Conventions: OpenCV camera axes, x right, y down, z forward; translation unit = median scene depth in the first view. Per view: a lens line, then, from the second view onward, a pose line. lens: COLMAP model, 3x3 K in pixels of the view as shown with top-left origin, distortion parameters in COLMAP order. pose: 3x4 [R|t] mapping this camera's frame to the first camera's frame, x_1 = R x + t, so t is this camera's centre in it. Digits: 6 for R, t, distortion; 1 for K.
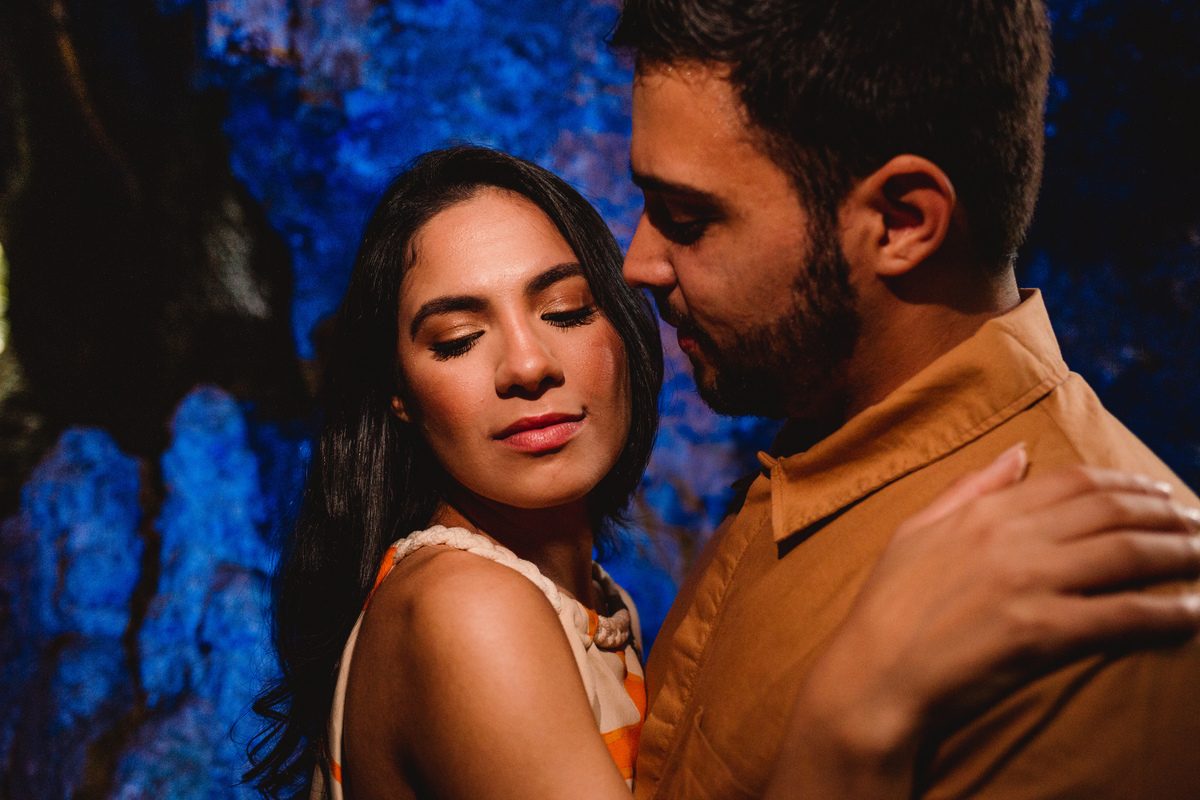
lens RADIAL K [[1187.5, 0, 600.0], [0, 1187.5, 400.0], [0, 0, 1]] dist [-0.004933, -0.015305]
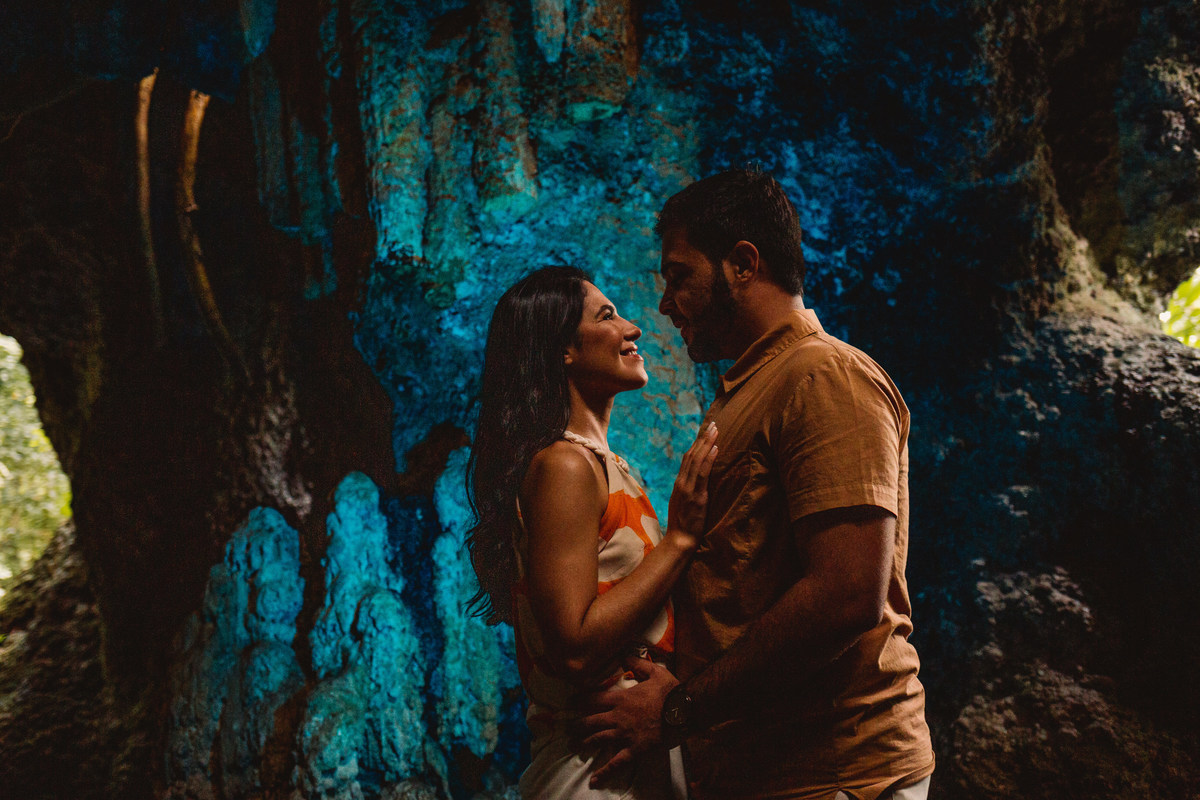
lens RADIAL K [[1187.5, 0, 600.0], [0, 1187.5, 400.0], [0, 0, 1]] dist [-0.004933, -0.015305]
pose [[0.999501, -0.016098, 0.027180, -0.060288], [0.021192, 0.979769, -0.199007, 0.219652], [-0.023427, 0.199484, 0.979621, -0.550162]]
